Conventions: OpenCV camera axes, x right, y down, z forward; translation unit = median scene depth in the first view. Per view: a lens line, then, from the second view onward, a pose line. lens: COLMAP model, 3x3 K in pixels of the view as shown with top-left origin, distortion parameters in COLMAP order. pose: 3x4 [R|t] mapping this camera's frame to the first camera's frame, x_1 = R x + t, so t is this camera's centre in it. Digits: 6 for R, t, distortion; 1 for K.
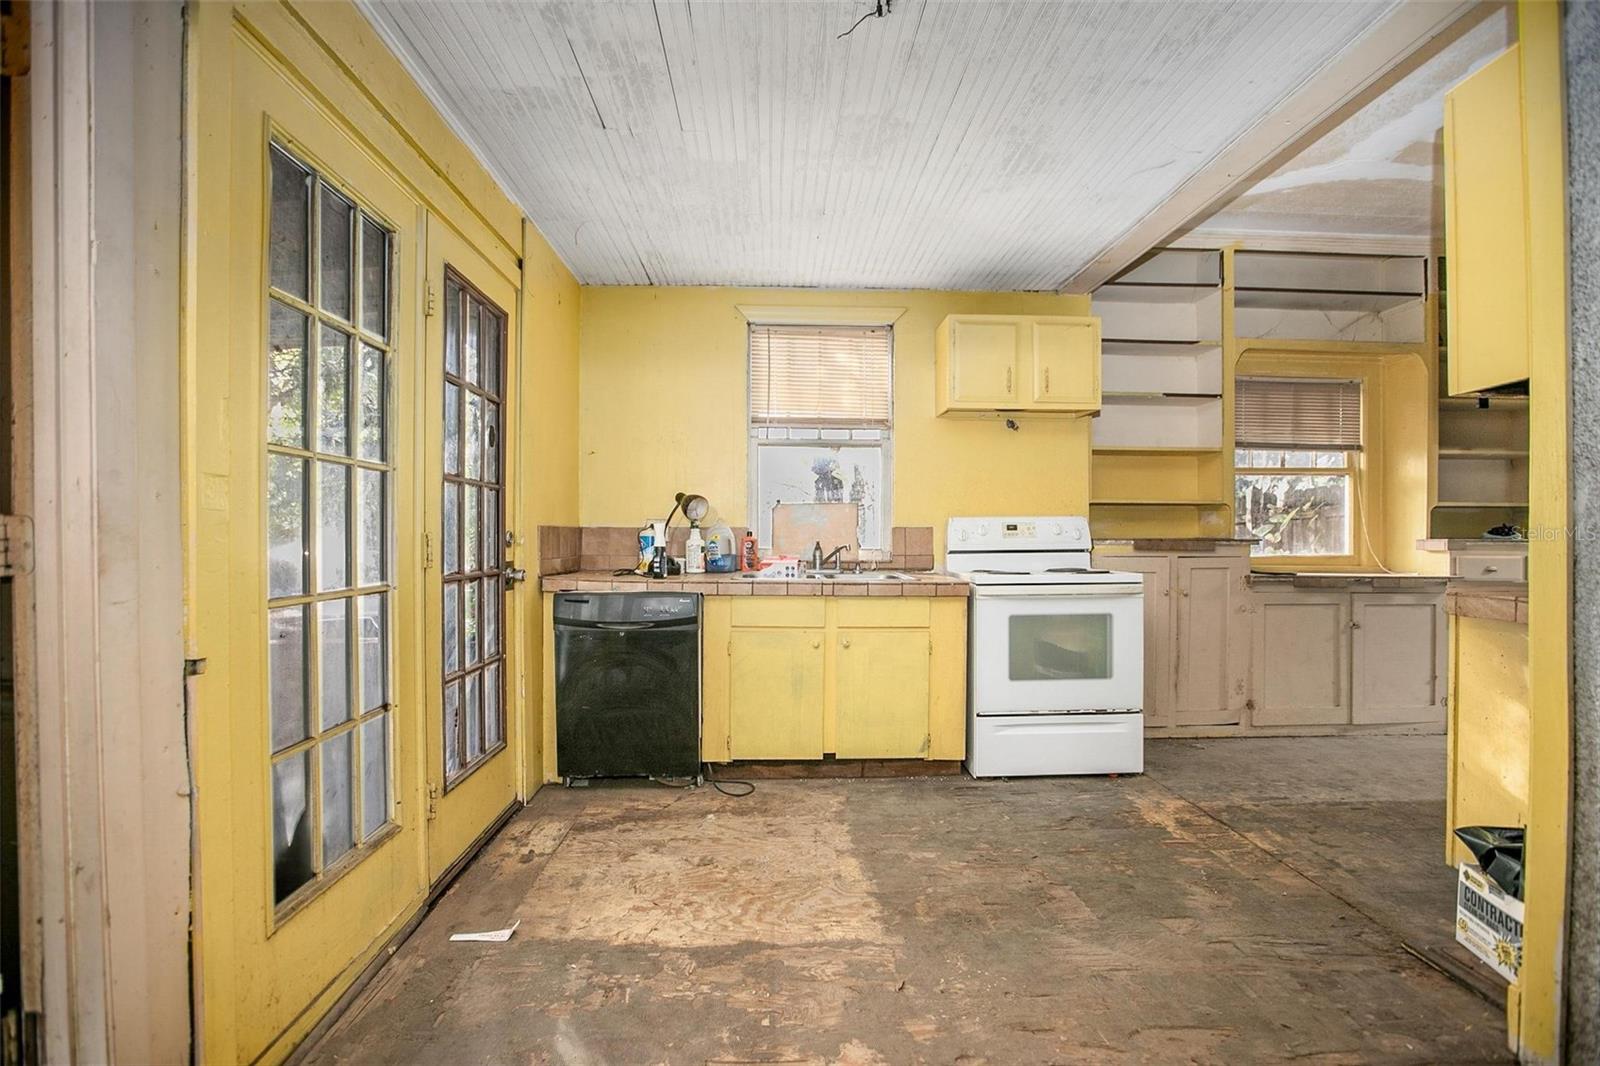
lens RADIAL K [[755.2, 0, 800.0], [0, 755.2, 533.0], [0, 0, 1]] dist [-0.001952, 0.000390]
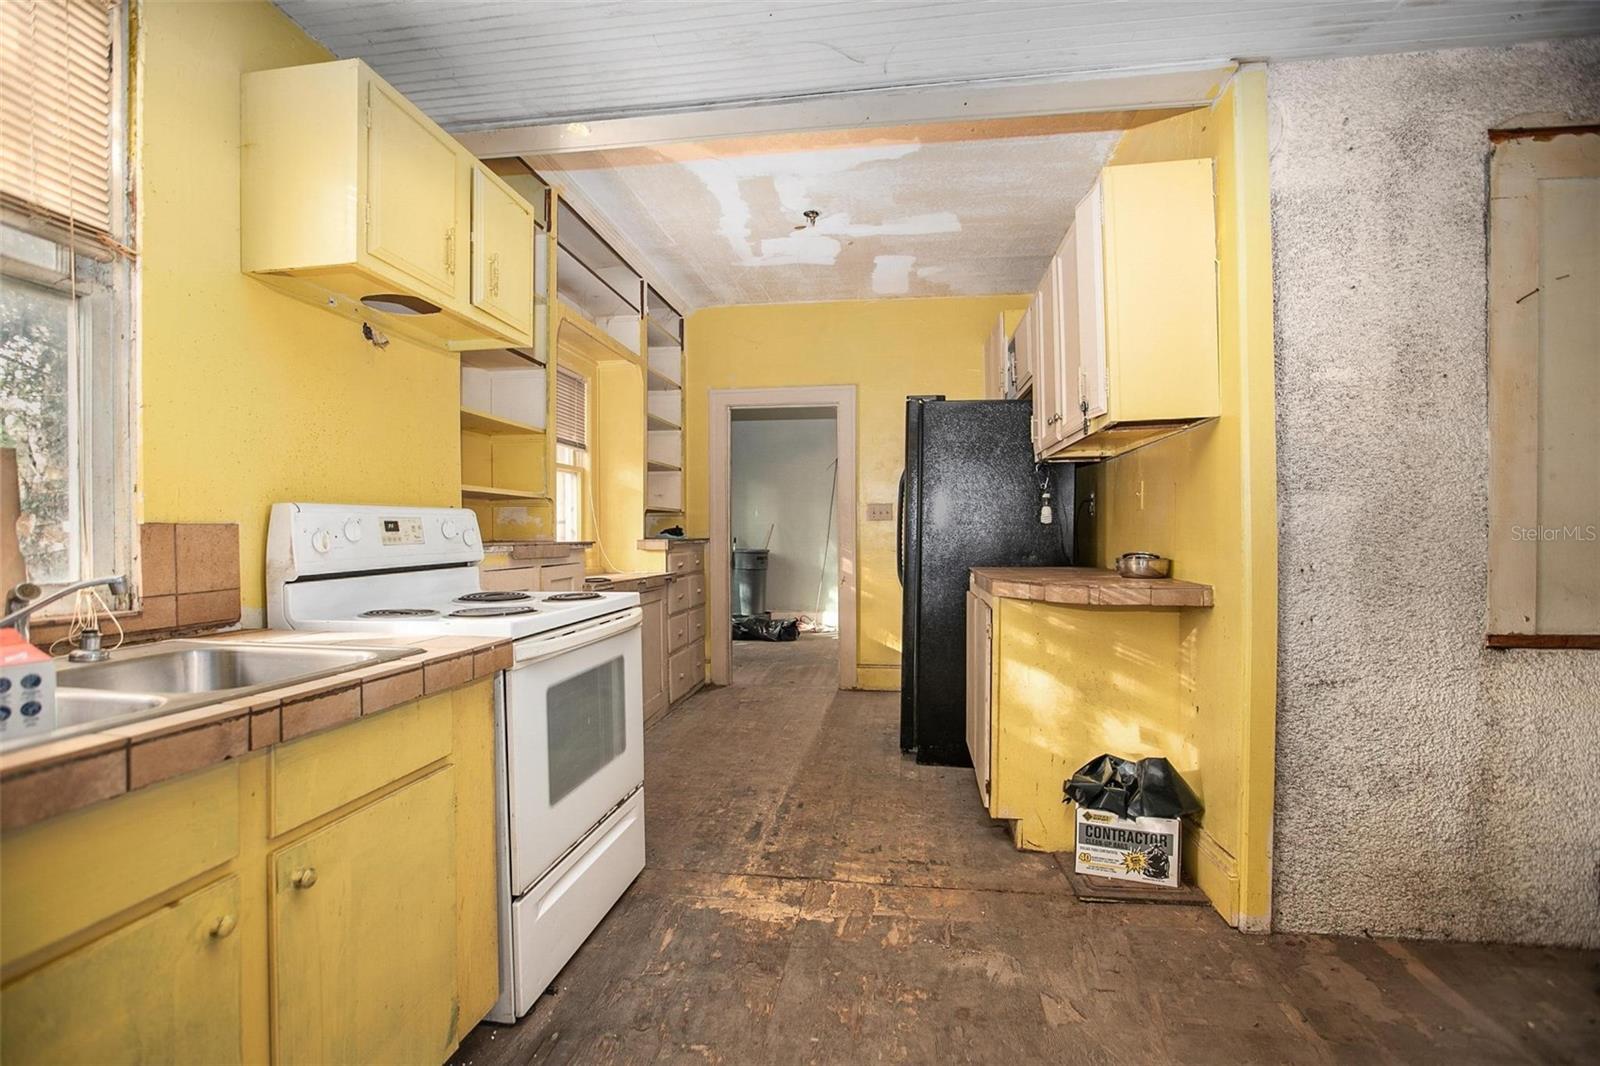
lens RADIAL K [[755.2, 0, 800.0], [0, 755.2, 533.0], [0, 0, 1]] dist [-0.001952, 0.000390]
pose [[0.169821, -0.002437, 0.985472, -0.250722], [0.002375, 0.999995, 0.002064, -0.003621], [-0.985472, 0.001990, 0.169826, 0.793733]]
